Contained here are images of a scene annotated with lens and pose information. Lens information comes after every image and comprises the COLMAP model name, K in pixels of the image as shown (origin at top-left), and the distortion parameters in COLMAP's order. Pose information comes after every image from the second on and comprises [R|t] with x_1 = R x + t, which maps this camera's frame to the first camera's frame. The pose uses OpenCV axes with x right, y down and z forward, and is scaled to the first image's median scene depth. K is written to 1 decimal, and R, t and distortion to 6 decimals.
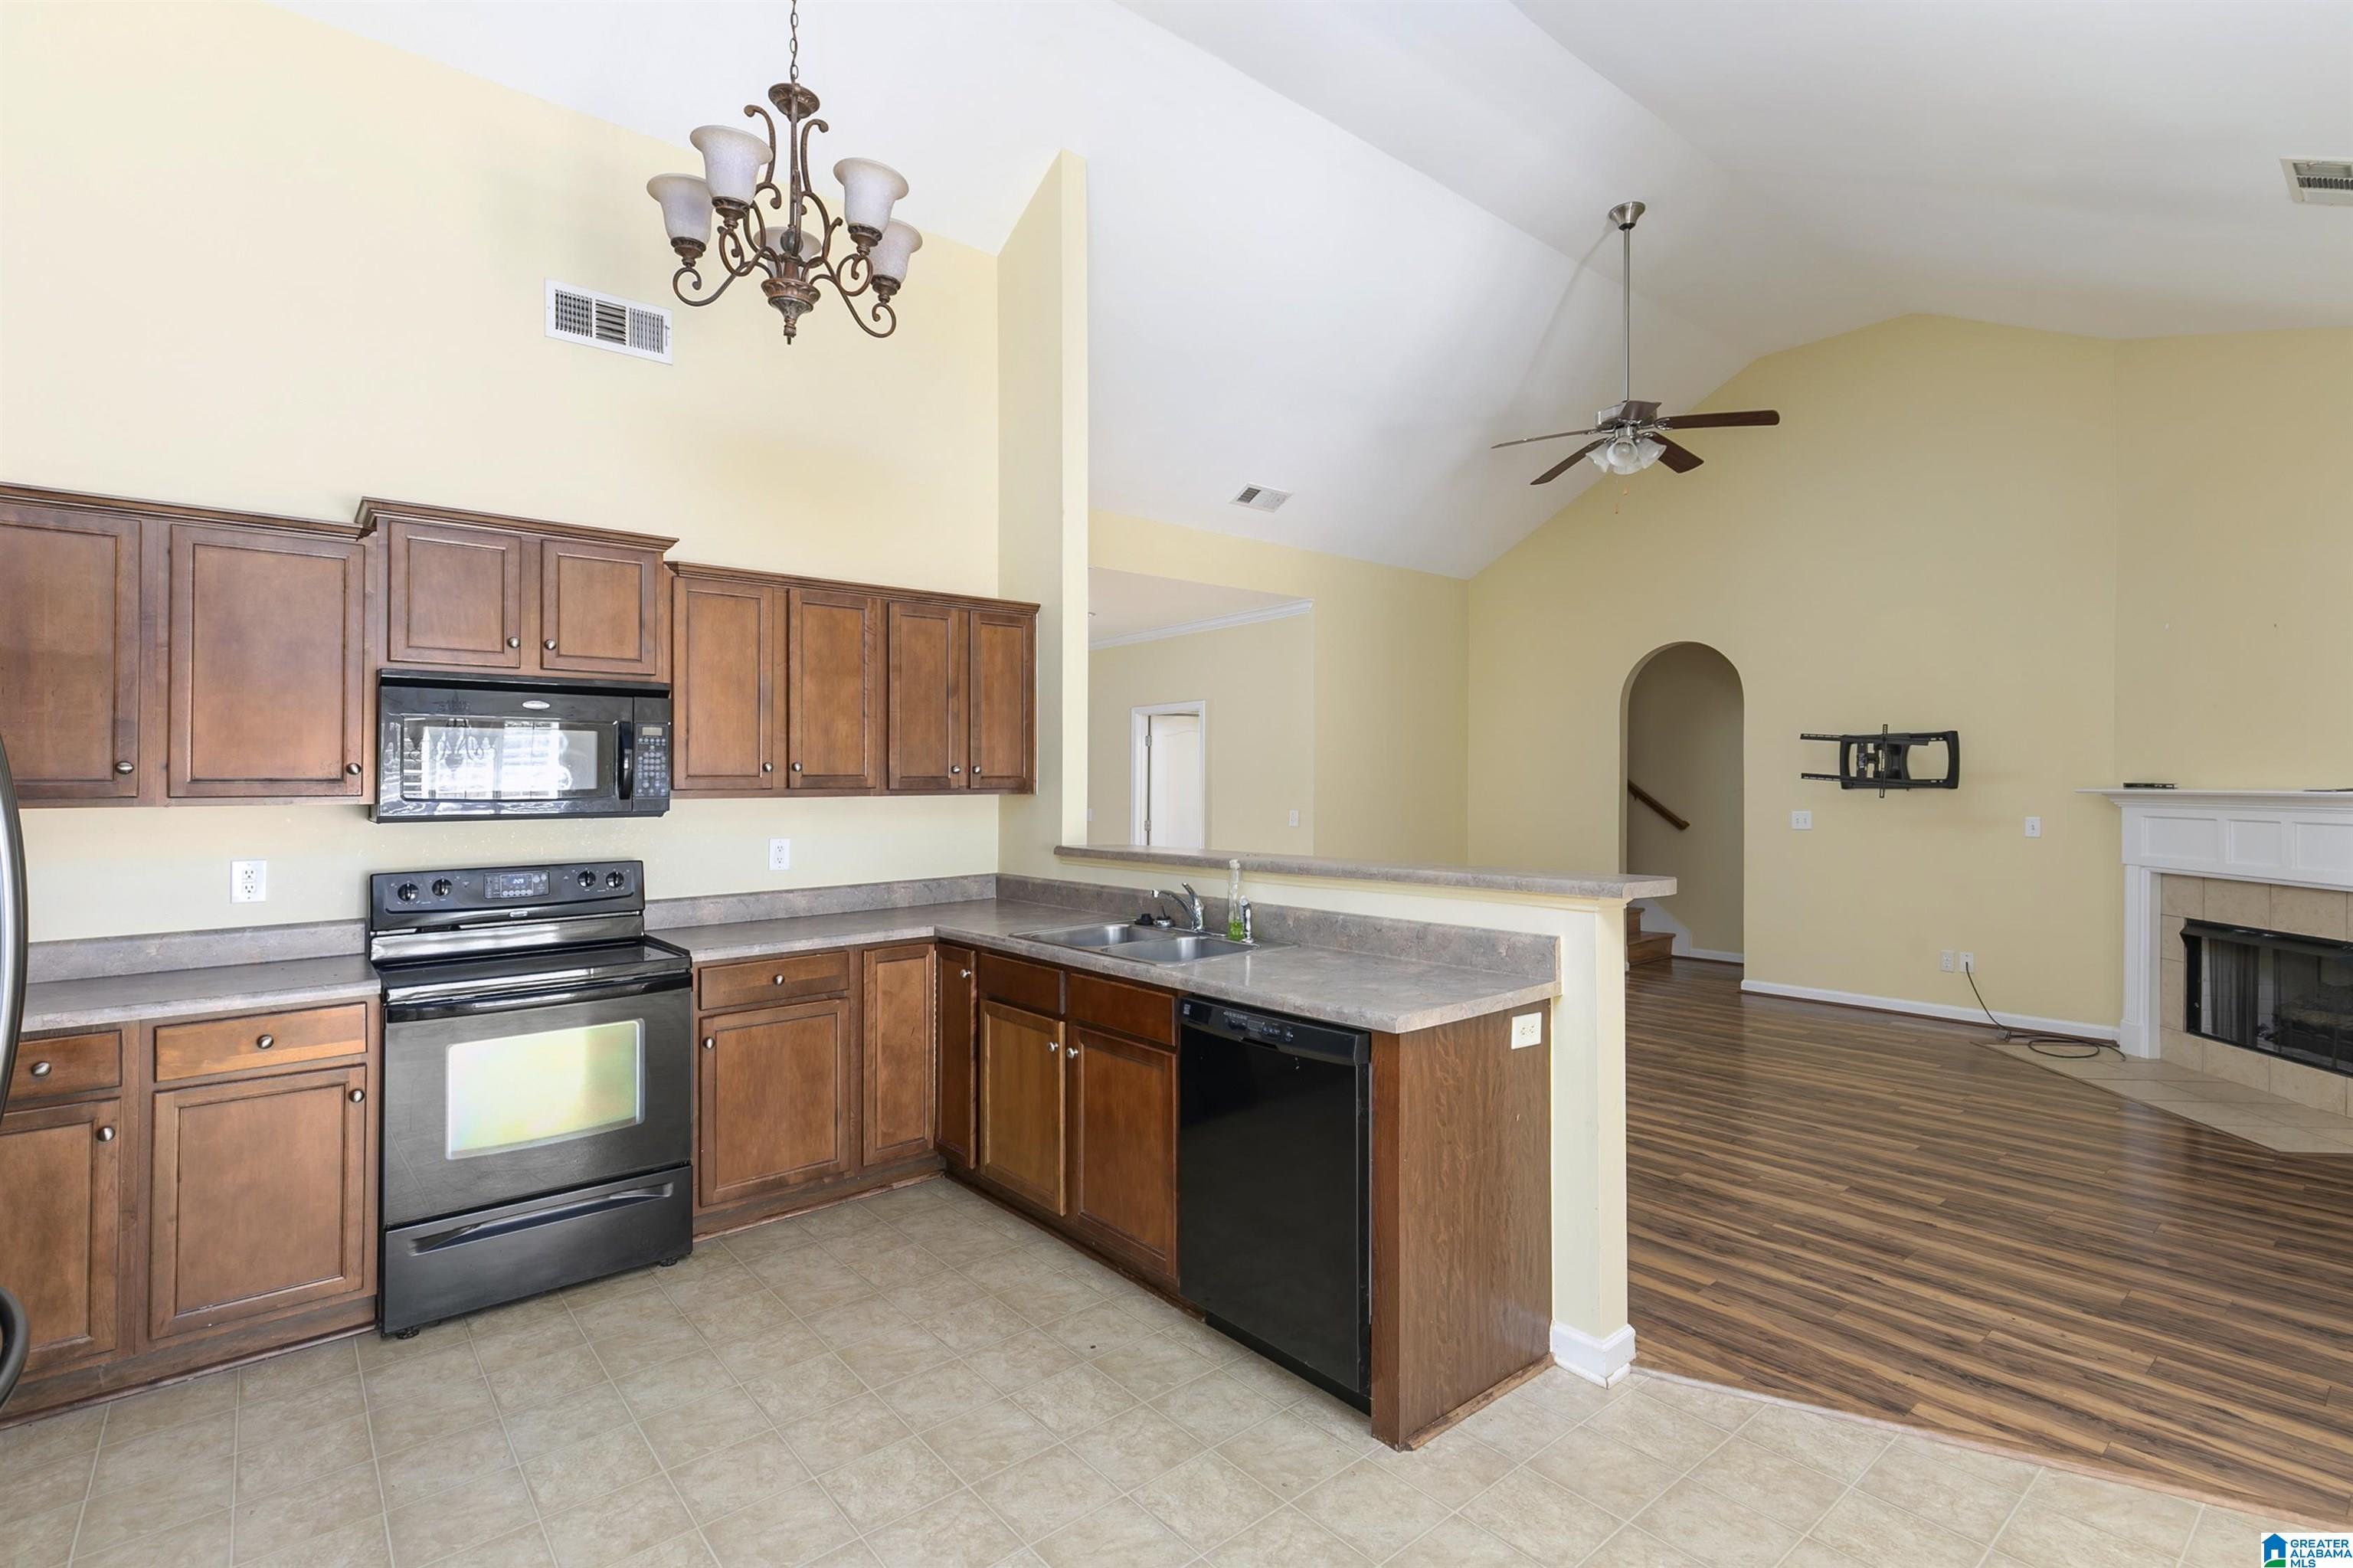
lens RADIAL K [[1080.2, 0, 1167.9], [0, 1080.2, 782.8], [0, 0, 1]] dist [0.009452, 0.000300]
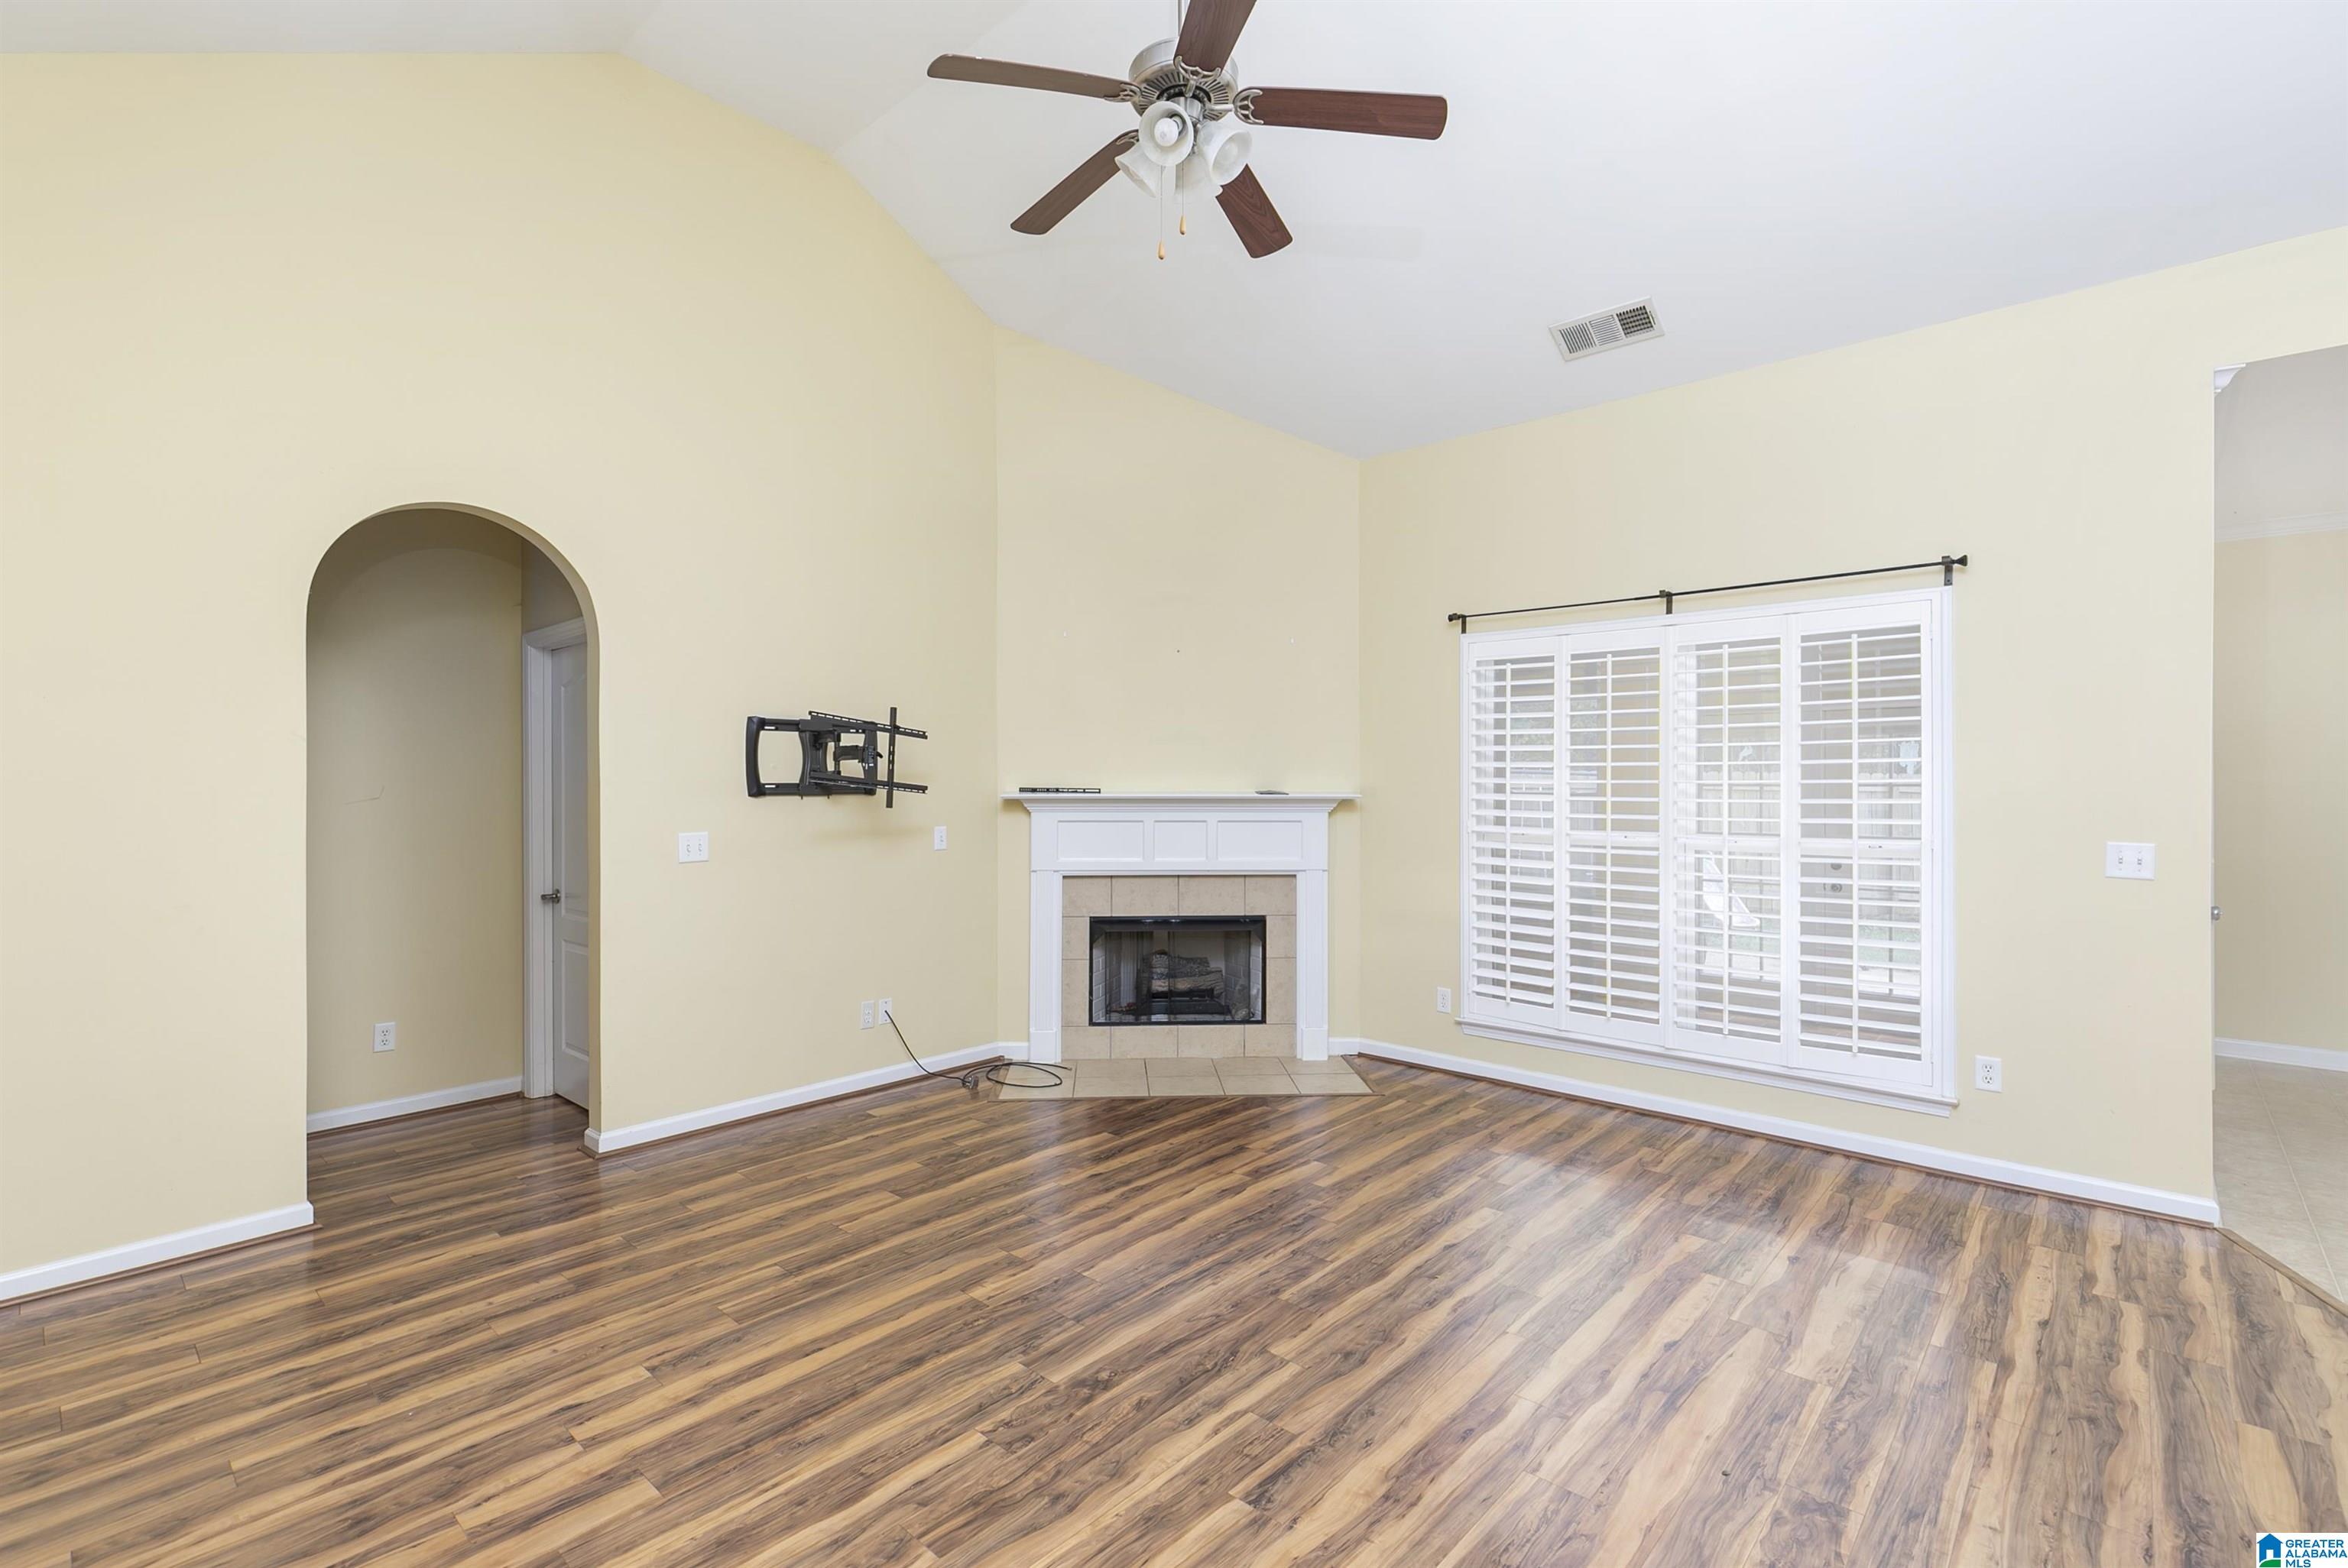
lens RADIAL K [[1067.4, 0, 1164.5], [0, 1067.4, 788.5], [0, 0, 1]] dist [0.008892, -0.000135]
pose [[-0.138070, -0.001850, 0.990421, -0.089344], [0.000618, 0.999998, 0.001955, -0.000724], [-0.990422, 0.000882, -0.138069, 1.056112]]
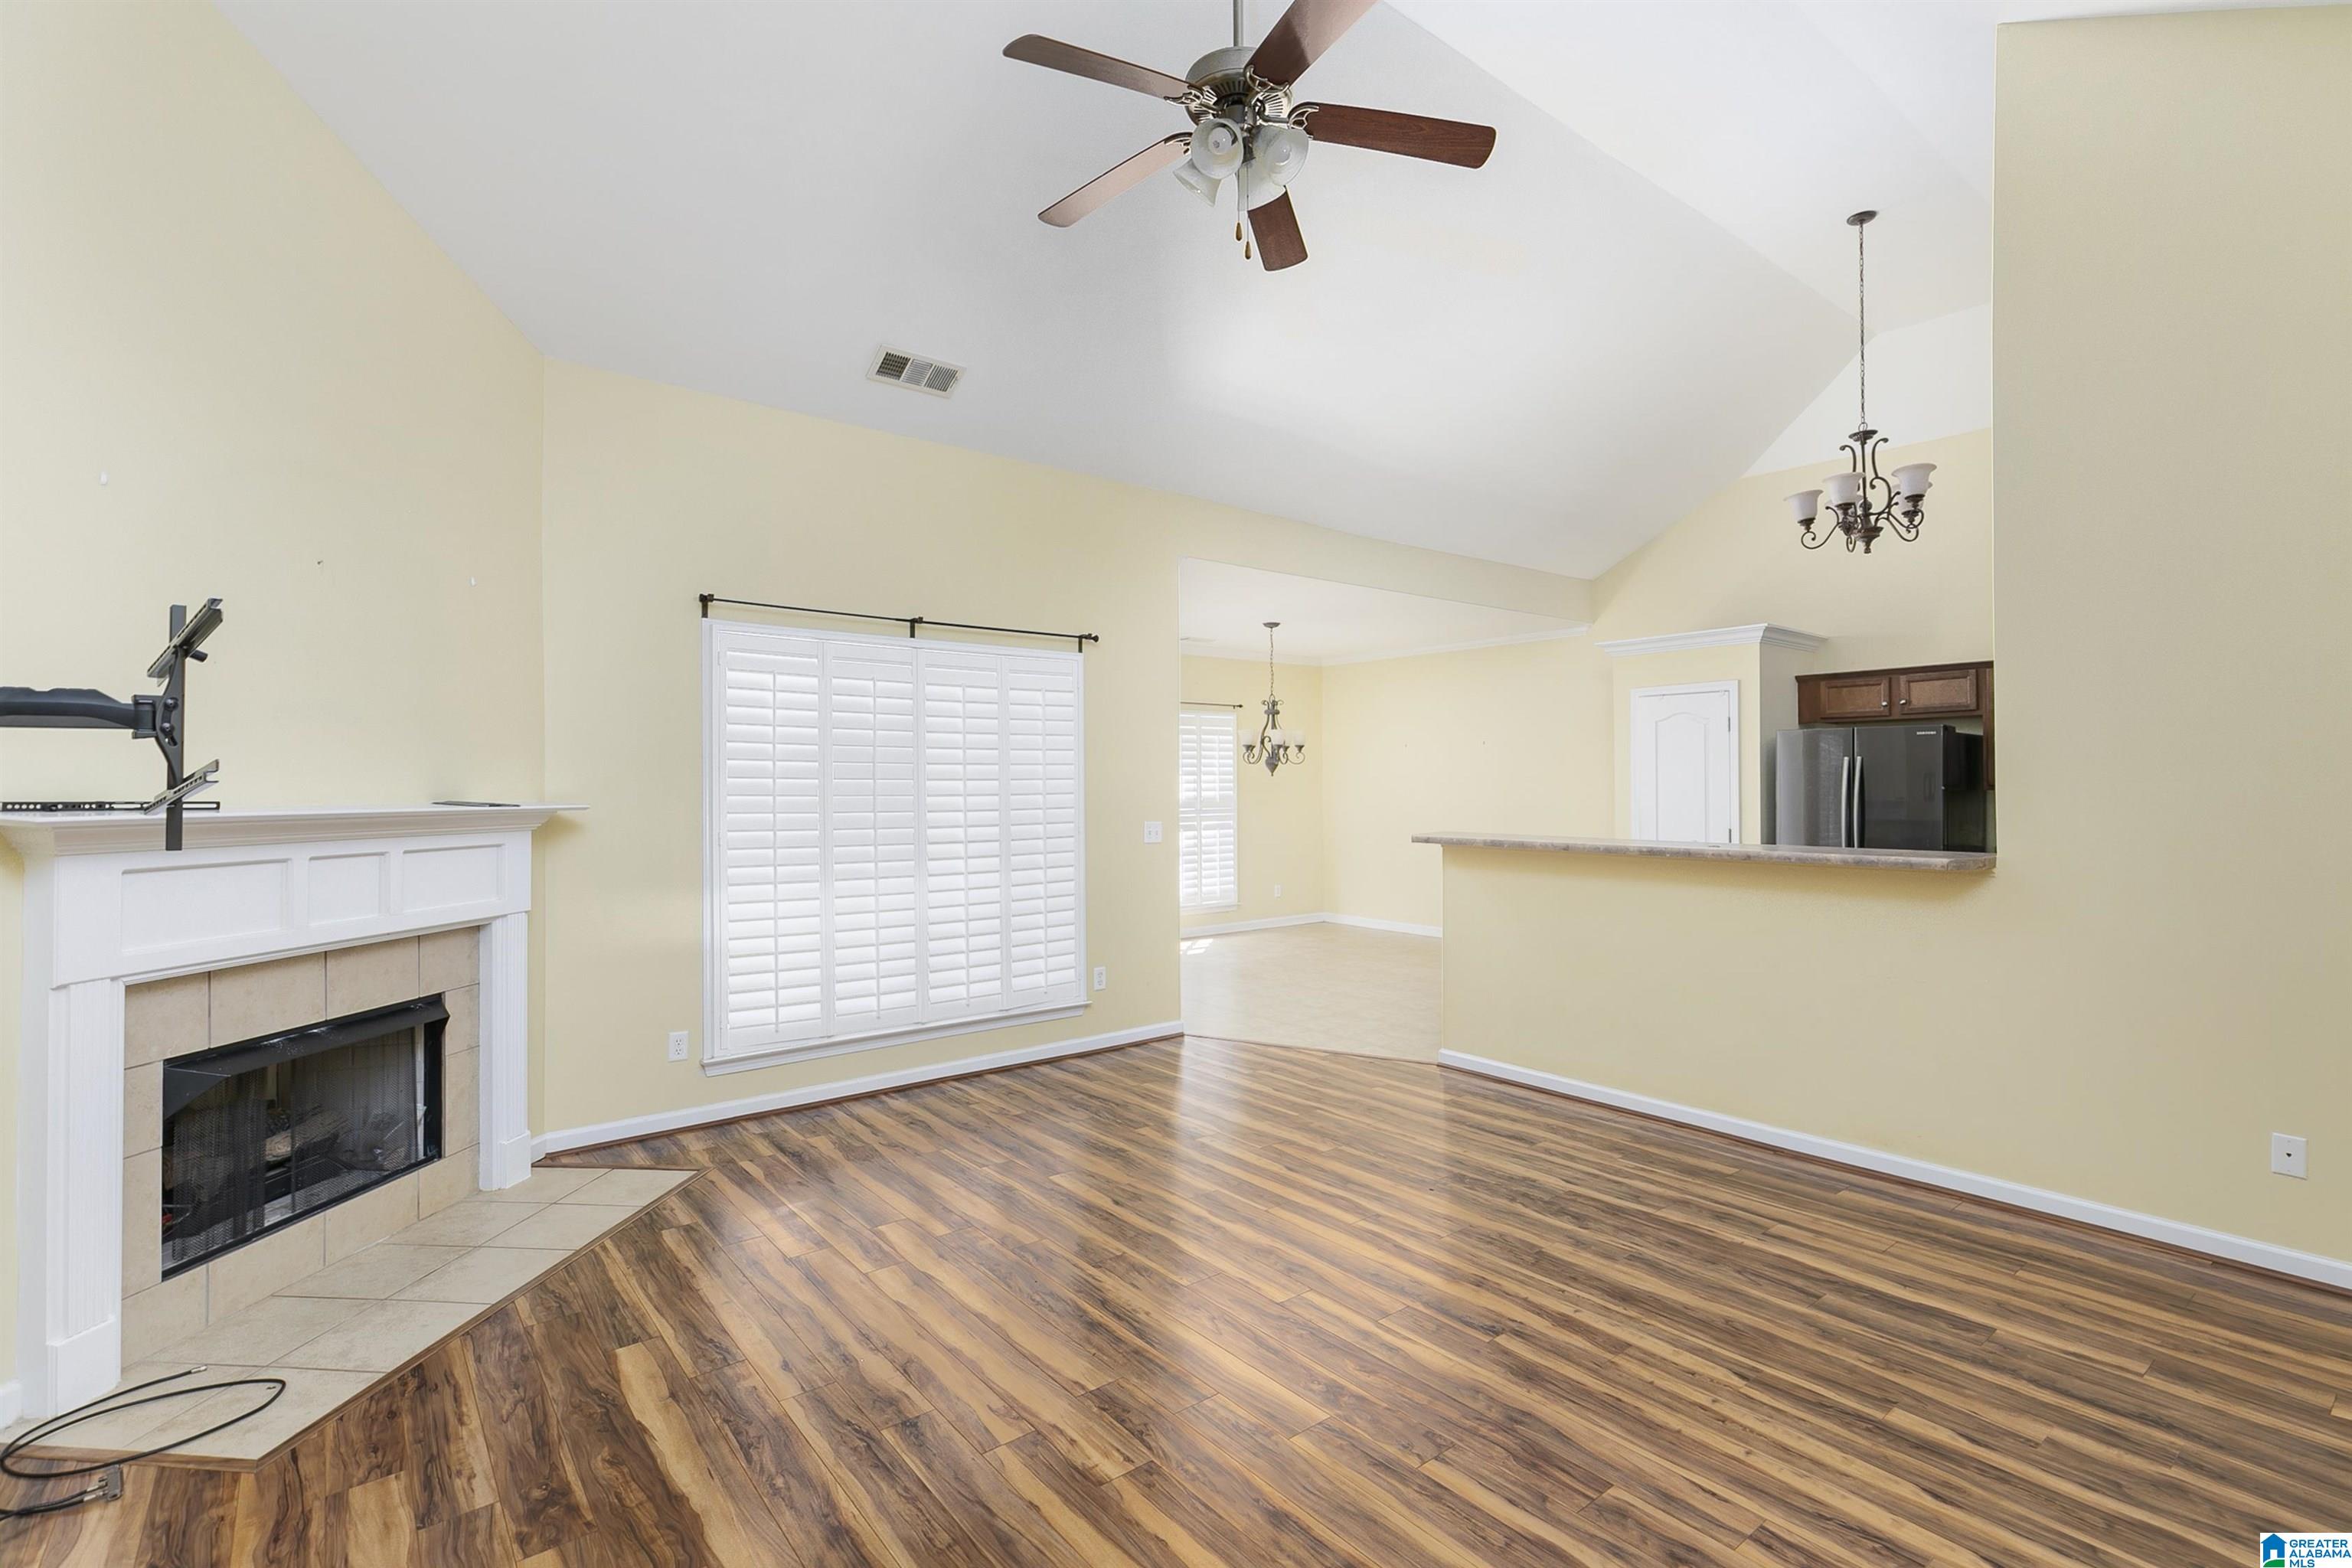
lens RADIAL K [[1079.7, 0, 1167.4], [0, 1079.7, 782.8], [0, 0, 1]] dist [0.009452, 0.000300]
pose [[-0.999743, 0.010023, 0.020312, 0.436716], [0.009927, 0.999939, -0.004836, -0.000813], [-0.020360, -0.004633, -0.999782, 1.490540]]
